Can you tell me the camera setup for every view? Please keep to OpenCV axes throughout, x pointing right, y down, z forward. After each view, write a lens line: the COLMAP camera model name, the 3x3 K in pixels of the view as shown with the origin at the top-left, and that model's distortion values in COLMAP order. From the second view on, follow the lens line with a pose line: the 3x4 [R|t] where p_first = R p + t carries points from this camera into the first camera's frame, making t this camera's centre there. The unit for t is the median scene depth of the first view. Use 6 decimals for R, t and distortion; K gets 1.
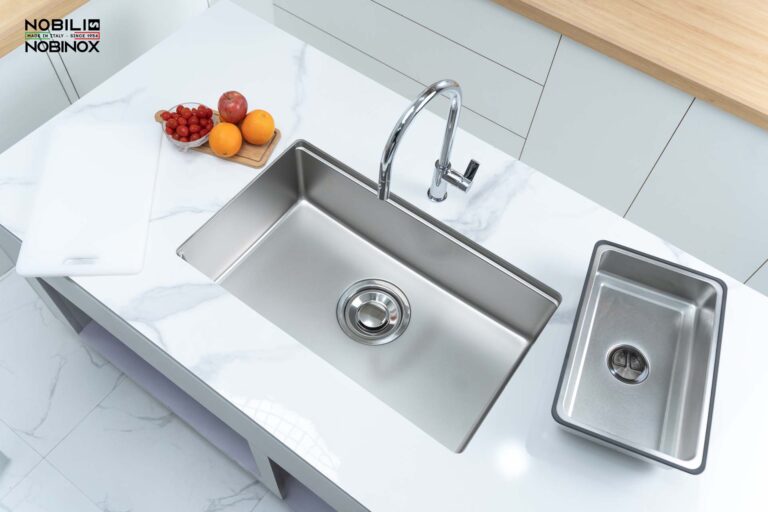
lens RADIAL K [[669.8, 0, 385.2], [0, 669.8, 246.7], [0, 0, 1]] dist [0.003765, -0.000206]
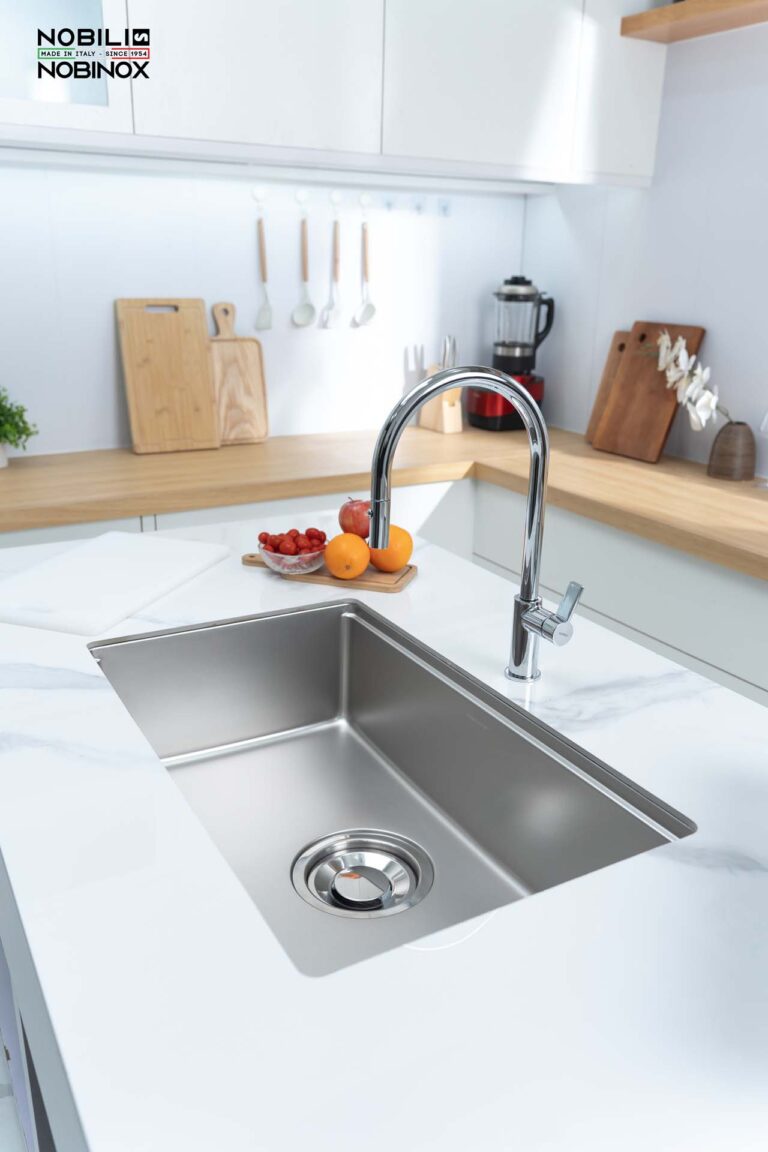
lens RADIAL K [[919.1, 0, 384.0], [0, 919.1, 576.0], [0, 0, 1]] dist [-0.001149, -0.000168]
pose [[0.908762, 0.105471, -0.403766, 0.279288], [-0.332879, 0.766723, -0.548933, 0.326944], [0.251680, 0.633255, 0.731878, 0.356266]]
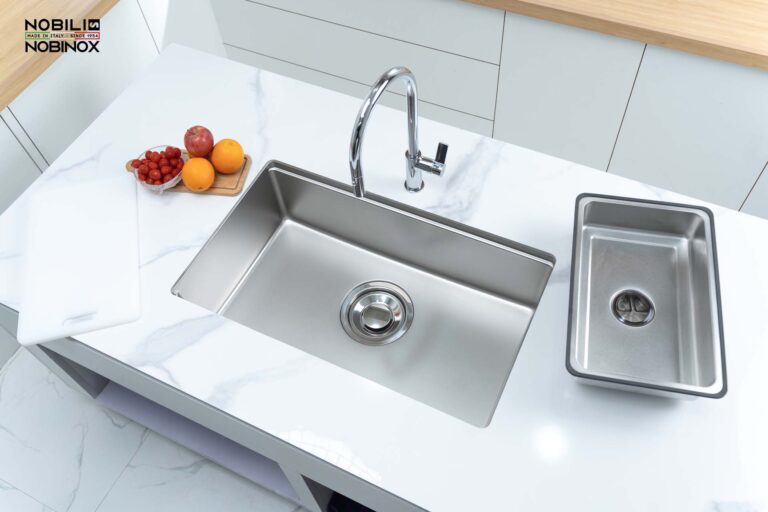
lens RADIAL K [[669.8, 0, 385.2], [0, 669.8, 246.7], [0, 0, 1]] dist [0.003765, -0.000206]
pose [[0.979119, -0.203269, 0.002716, 0.013208], [0.203260, 0.978679, -0.029537, 0.034503], [0.003346, 0.029472, 0.999560, -0.006702]]
